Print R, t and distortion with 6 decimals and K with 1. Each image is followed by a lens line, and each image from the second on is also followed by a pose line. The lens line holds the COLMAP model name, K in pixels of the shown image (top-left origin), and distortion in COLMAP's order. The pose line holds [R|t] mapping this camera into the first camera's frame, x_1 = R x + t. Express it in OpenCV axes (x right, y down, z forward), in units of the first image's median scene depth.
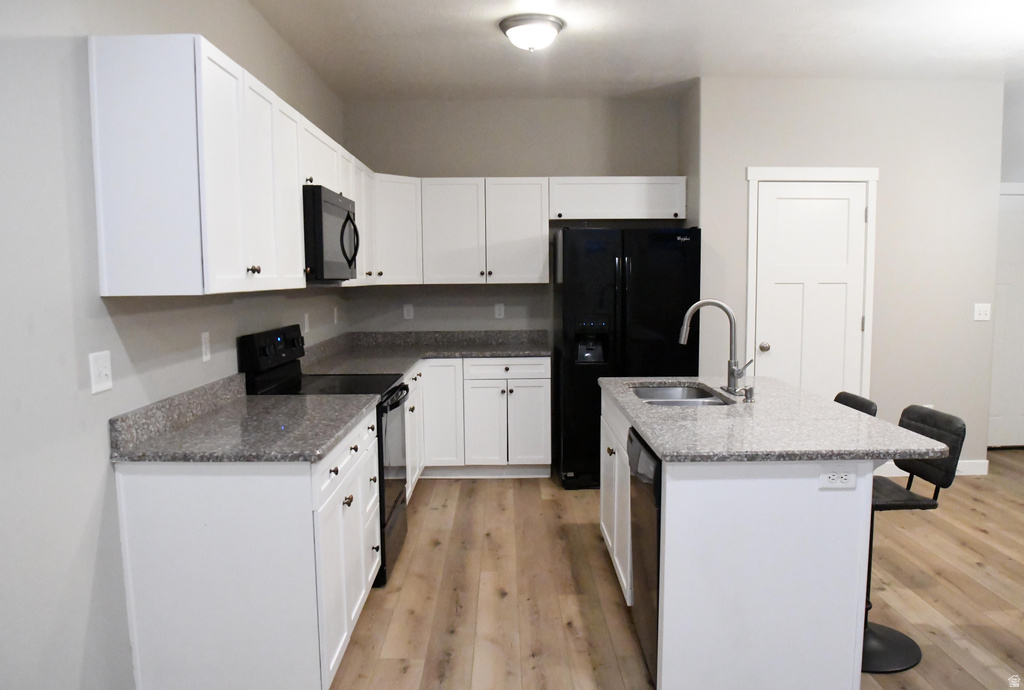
lens RADIAL K [[770.4, 0, 513.8], [0, 770.4, 364.0], [0, 0, 1]] dist [-0.073189, 0.002523]
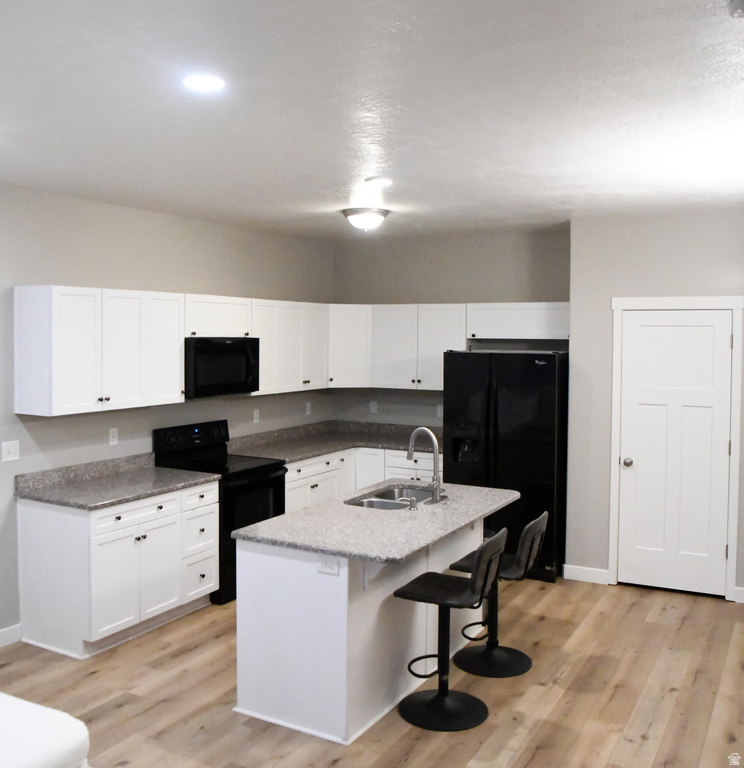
lens RADIAL K [[797.4, 0, 370.6], [0, 797.4, 358.0], [0, 0, 1]] dist [-0.066700, -0.004548]
pose [[0.872389, 0.029659, -0.487912, 0.783493], [-0.069463, 0.995550, -0.063683, -0.102875], [0.483852, 0.089448, 0.870567, -0.223930]]
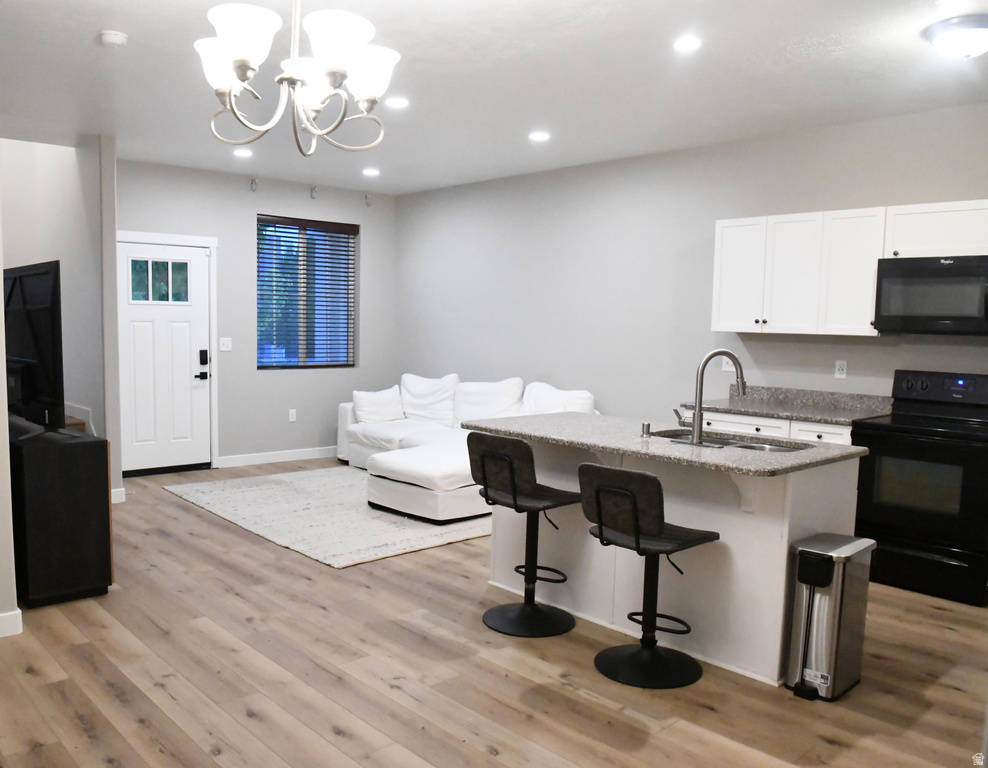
lens RADIAL K [[836.0, 0, 453.8], [0, 836.0, 409.4], [0, 0, 1]] dist [-0.073139, -0.001941]
pose [[-0.760323, 0.062406, -0.646541, 1.120535], [-0.083831, 0.977621, 0.192948, -0.171768], [0.644113, 0.200903, -0.738076, 1.471520]]
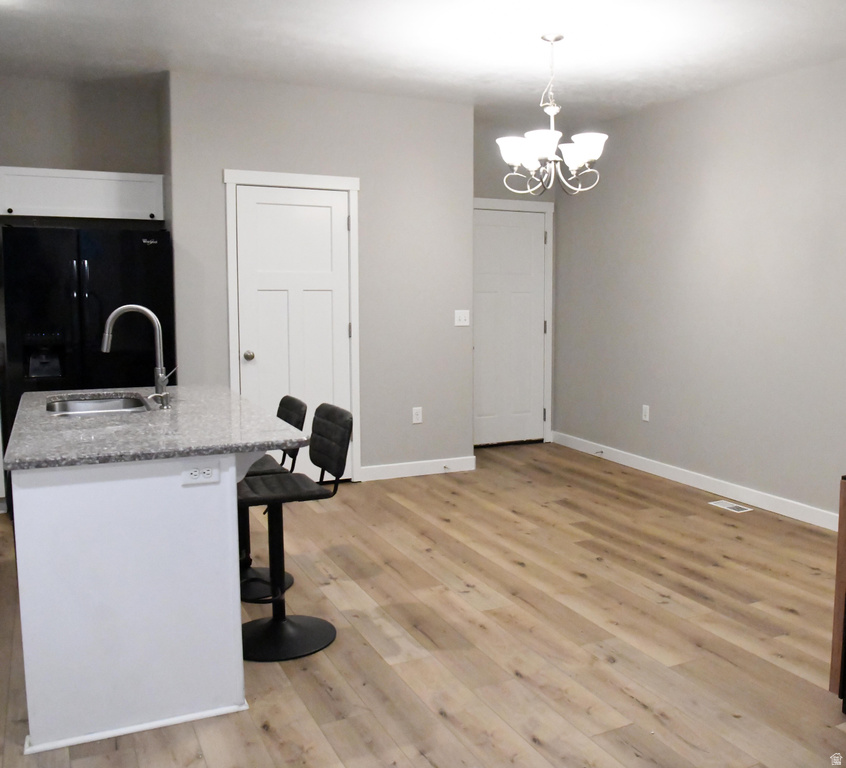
lens RADIAL K [[845.6, 0, 531.8], [0, 845.6, 364.6], [0, 0, 1]] dist [-0.065486, -0.005199]
pose [[0.869337, -0.028684, 0.493386, 0.162988], [0.038280, 0.999223, -0.009357, 0.017953], [-0.492735, 0.027021, 0.869760, -0.142211]]
